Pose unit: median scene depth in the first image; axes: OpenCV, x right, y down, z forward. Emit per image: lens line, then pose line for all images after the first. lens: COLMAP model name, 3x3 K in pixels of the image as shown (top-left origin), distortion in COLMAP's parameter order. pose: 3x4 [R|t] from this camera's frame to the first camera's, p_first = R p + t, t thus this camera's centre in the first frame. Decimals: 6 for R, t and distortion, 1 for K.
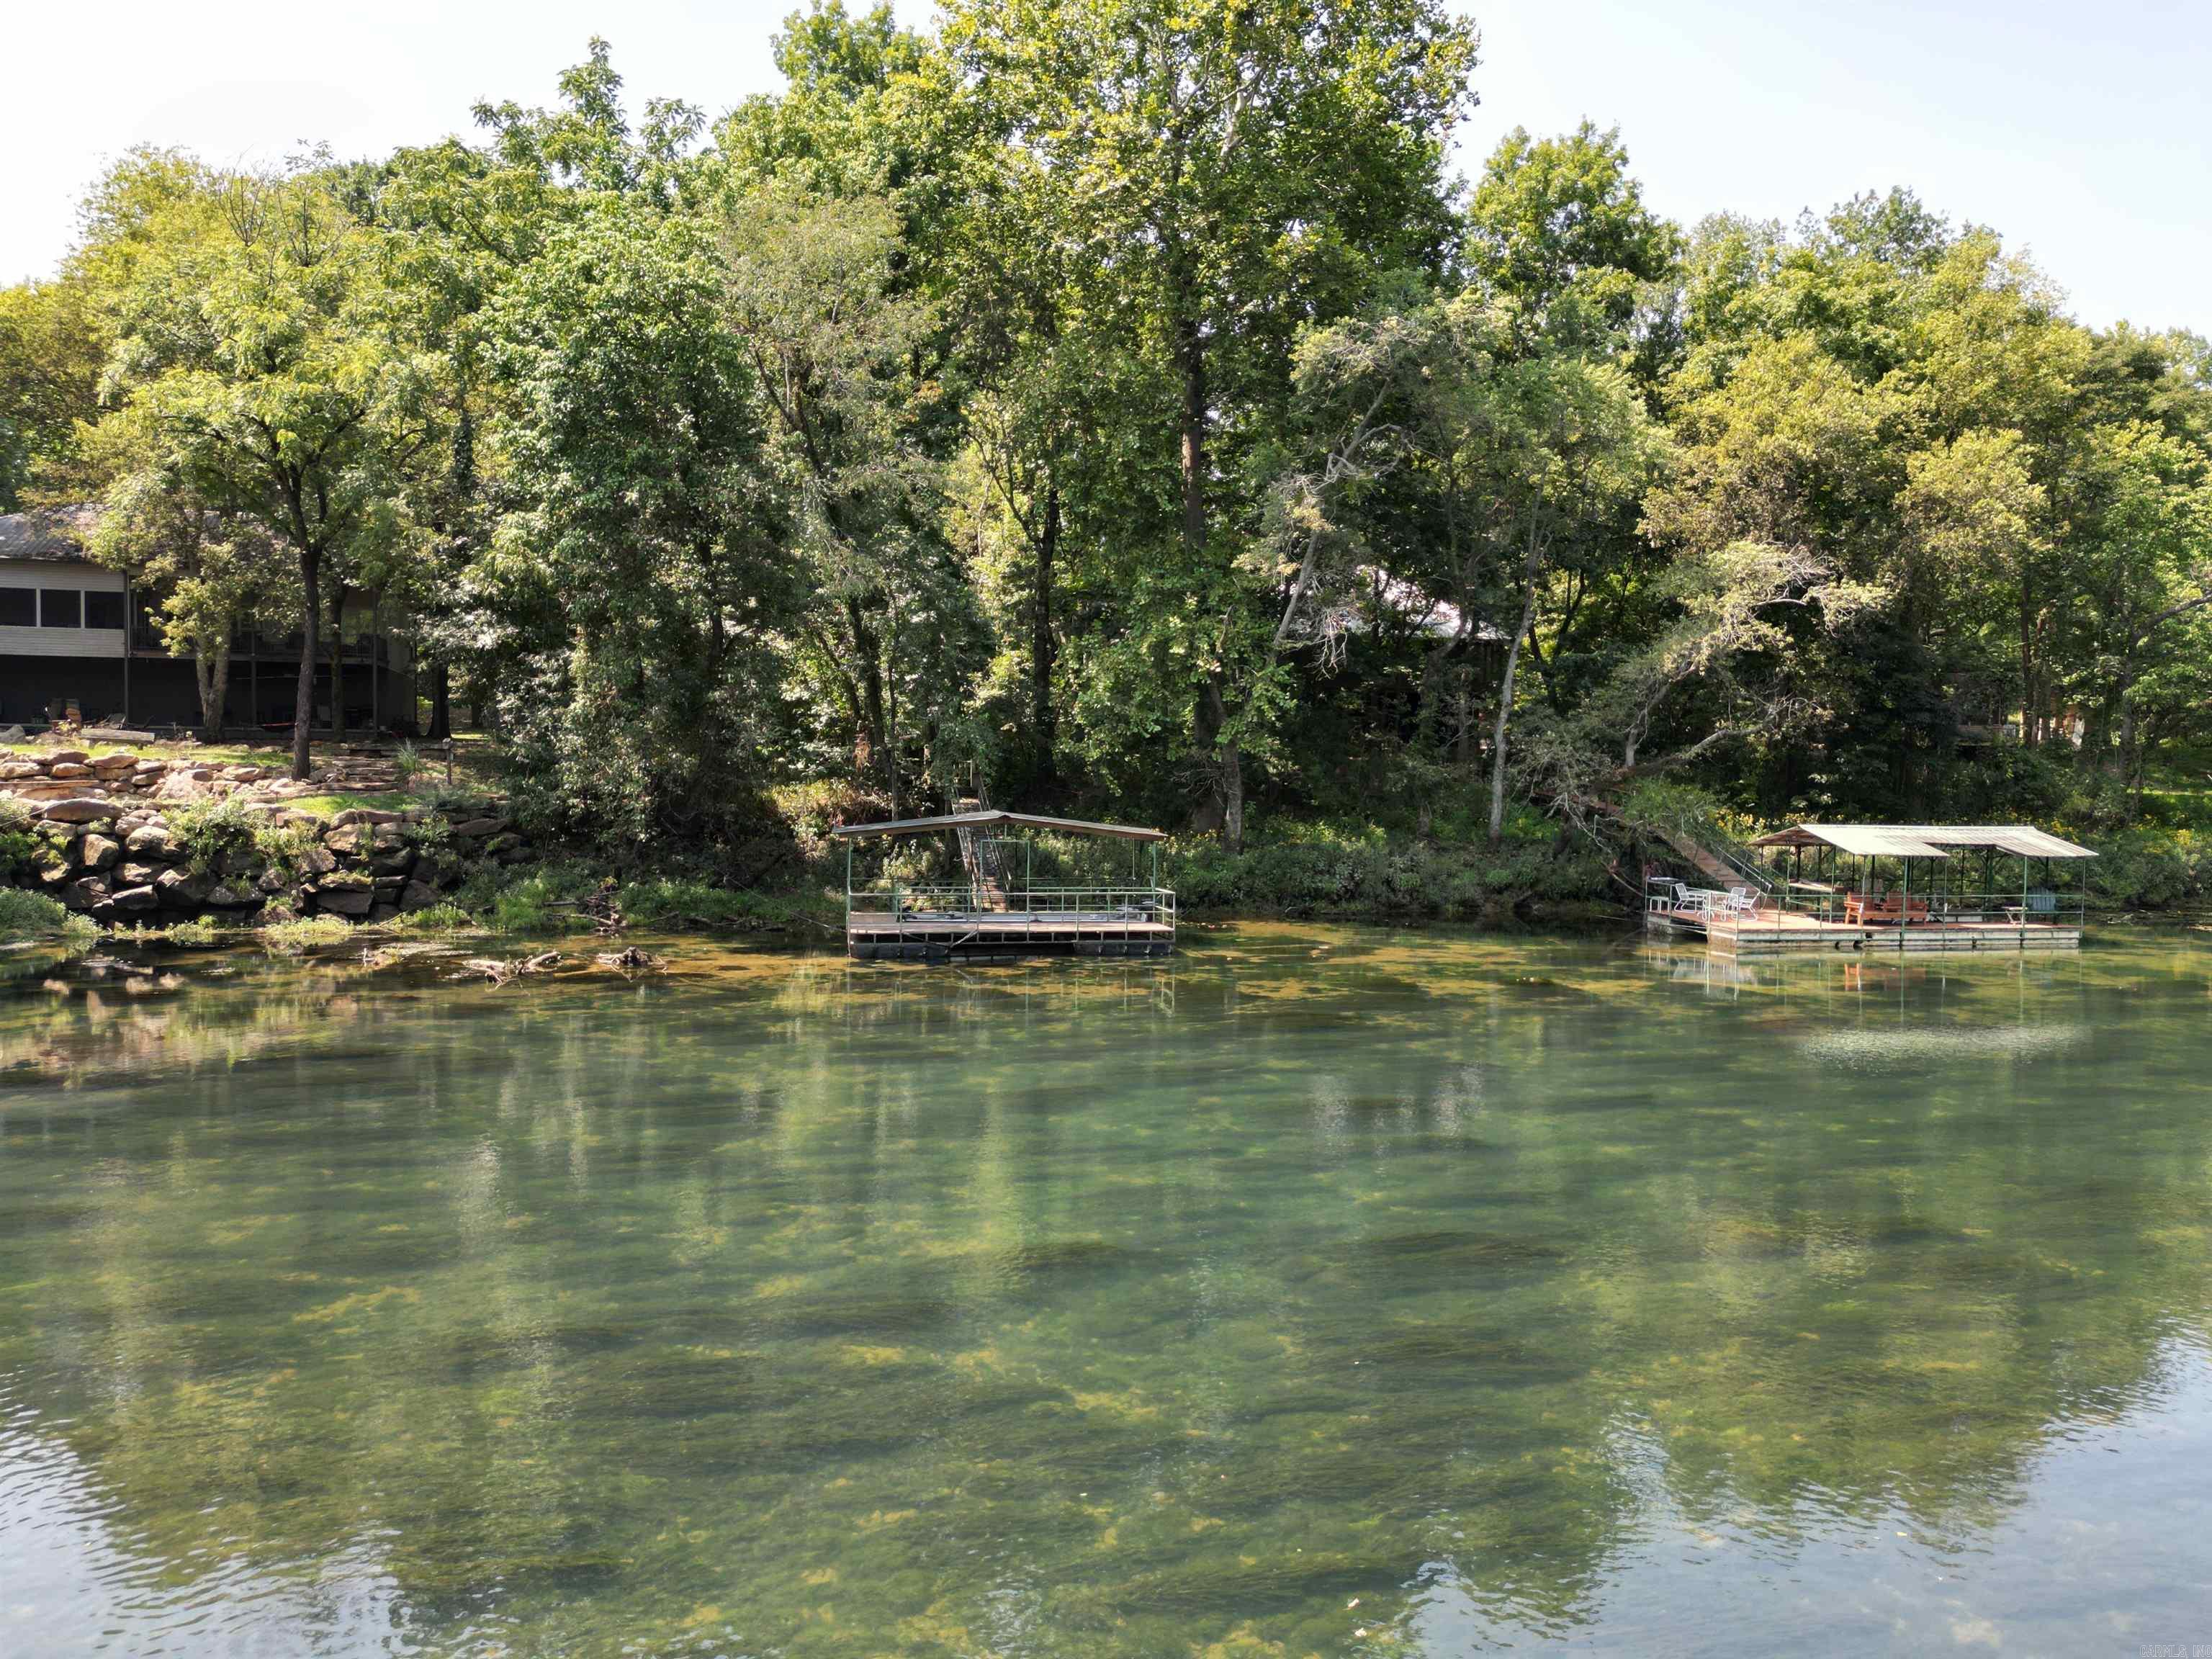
lens RADIAL K [[1555.9, 0, 1109.3], [0, 1555.9, 834.8], [0, 0, 1]] dist [0.073639, -0.069237]
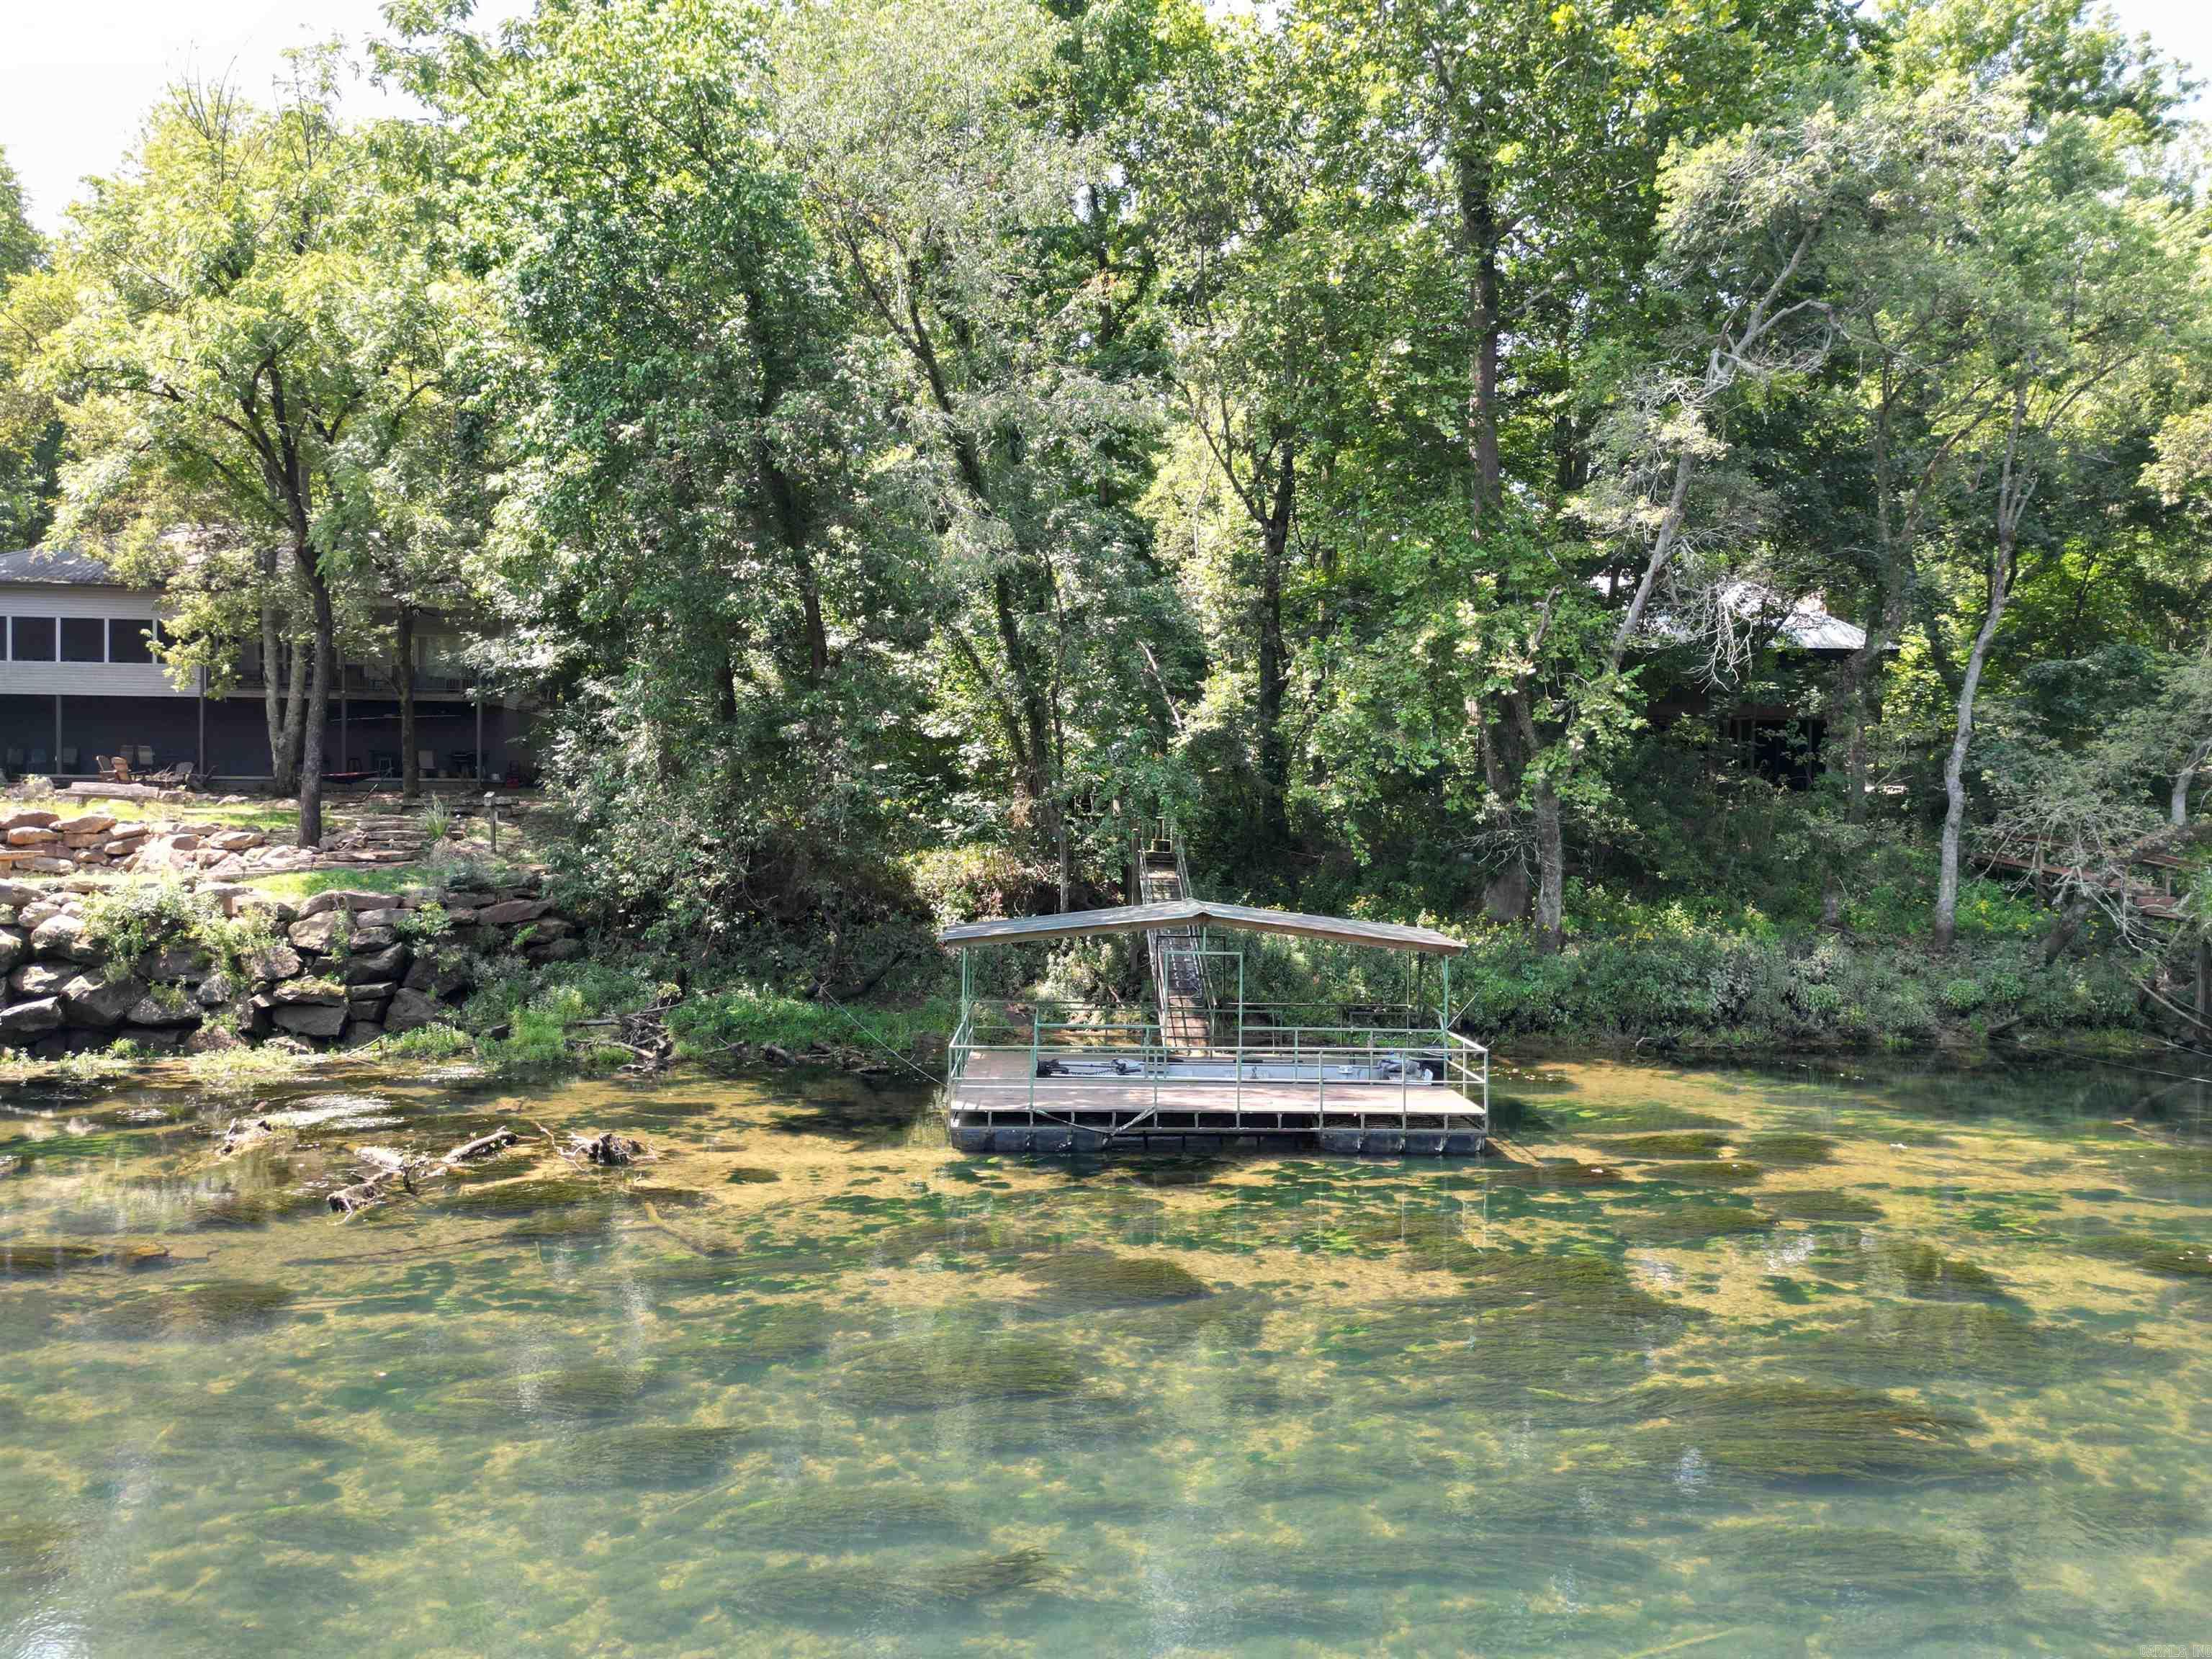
lens RADIAL K [[1562.2, 0, 1110.2], [0, 1562.2, 833.4], [0, 0, 1]] dist [0.065914, -0.064139]
pose [[0.988662, -0.000712, -0.150154, -0.008150], [-0.003102, 0.999678, -0.025169, -0.024441], [0.150124, 0.025349, 0.988342, 0.307721]]
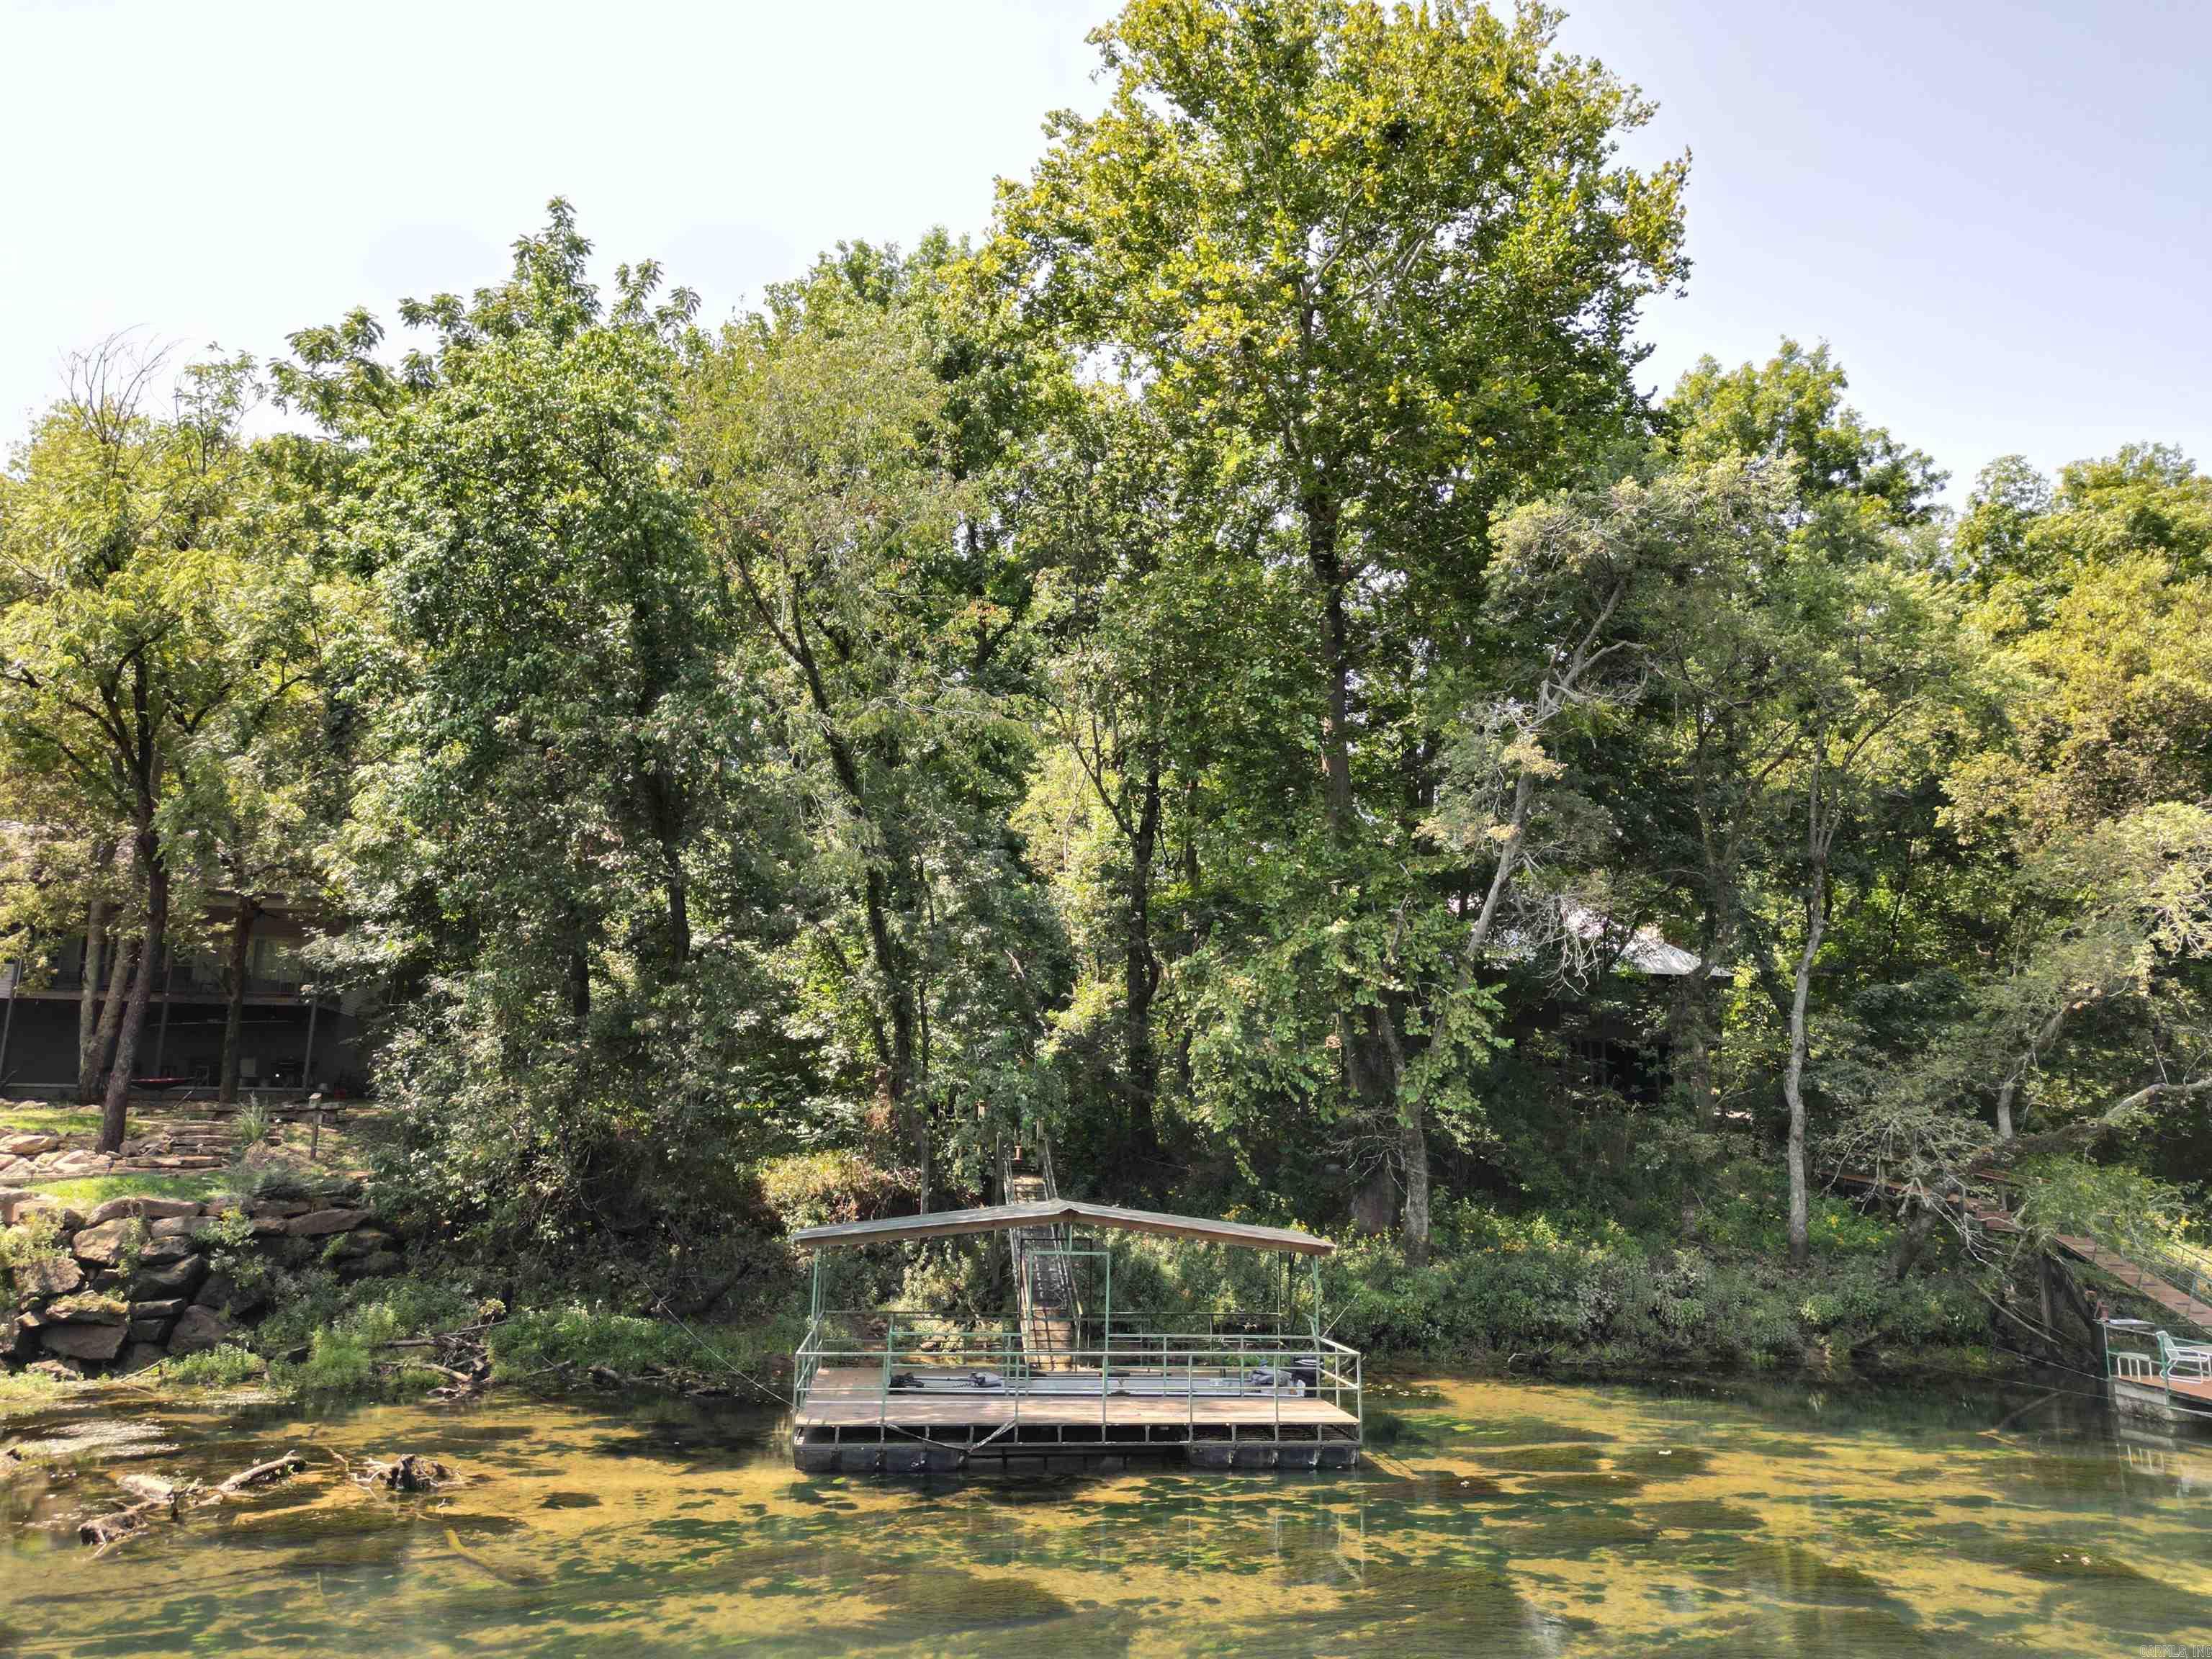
lens RADIAL K [[1562.2, 0, 1110.2], [0, 1562.2, 833.4], [0, 0, 1]] dist [0.065914, -0.064139]
pose [[0.997890, -0.008991, -0.064301, -0.008571], [-0.006243, 0.972490, -0.232862, -0.011181], [0.064625, 0.232772, 0.970382, 0.307790]]
